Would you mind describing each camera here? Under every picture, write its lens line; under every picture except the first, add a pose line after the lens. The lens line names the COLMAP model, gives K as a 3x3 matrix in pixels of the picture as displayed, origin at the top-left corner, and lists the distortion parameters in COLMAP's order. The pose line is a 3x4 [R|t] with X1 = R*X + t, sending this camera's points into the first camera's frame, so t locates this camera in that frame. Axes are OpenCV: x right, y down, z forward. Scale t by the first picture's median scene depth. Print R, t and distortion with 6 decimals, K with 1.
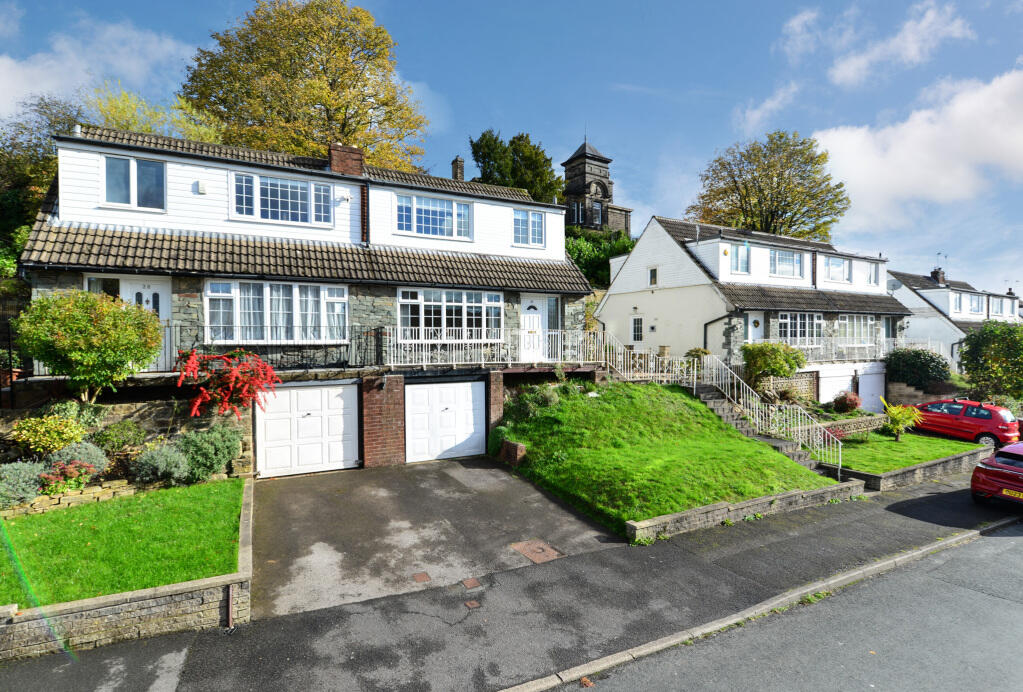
lens RADIAL K [[495.1, 0, 491.4], [0, 495.1, 336.4], [0, 0, 1]] dist [-0.006564, -0.000426]
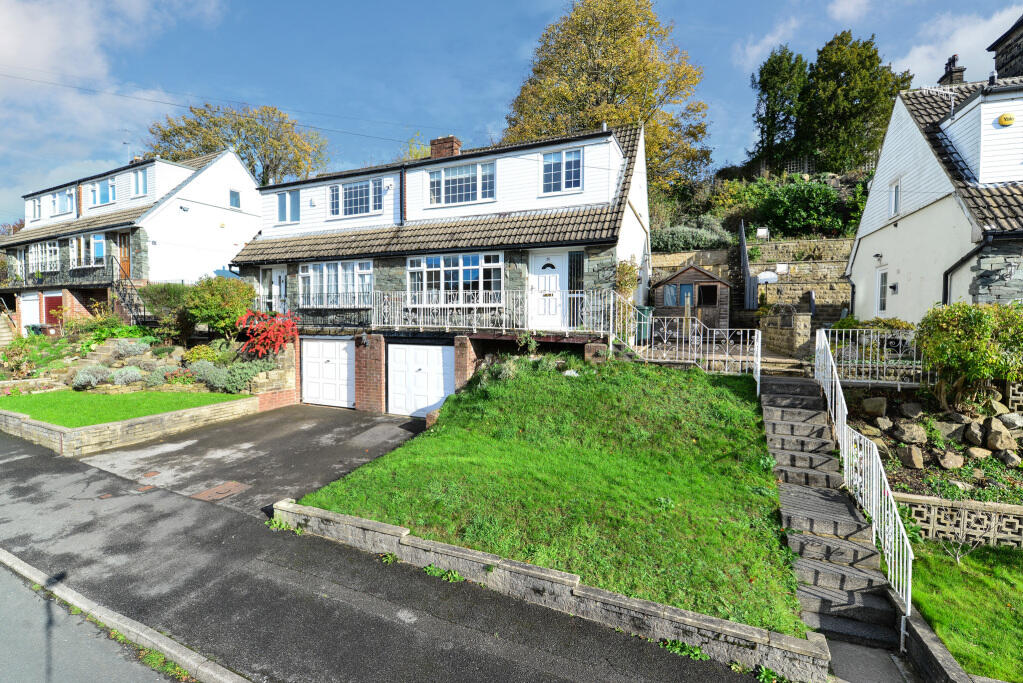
lens RADIAL K [[456.8, 0, 499.3], [0, 456.8, 326.7], [0, 0, 1]] dist [-0.016305, -0.000935]
pose [[0.637139, 0.020005, -0.770489, 0.738424], [-0.004356, 0.999741, 0.022355, 0.033194], [0.770736, -0.010887, 0.637061, 0.511209]]
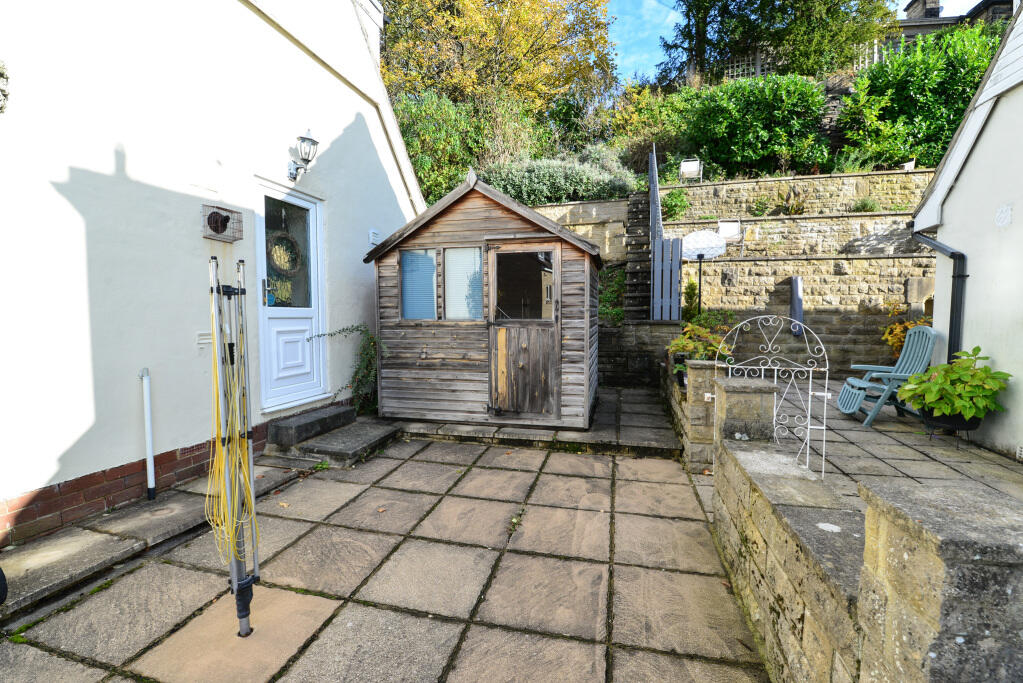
lens RADIAL K [[456.8, 0, 499.3], [0, 456.8, 326.7], [0, 0, 1]] dist [-0.016305, -0.000935]
pose [[0.735117, 0.028768, -0.677330, 0.401574], [-0.000399, 0.999117, 0.042002, -0.008075], [0.677940, -0.030606, 0.734480, 1.401915]]
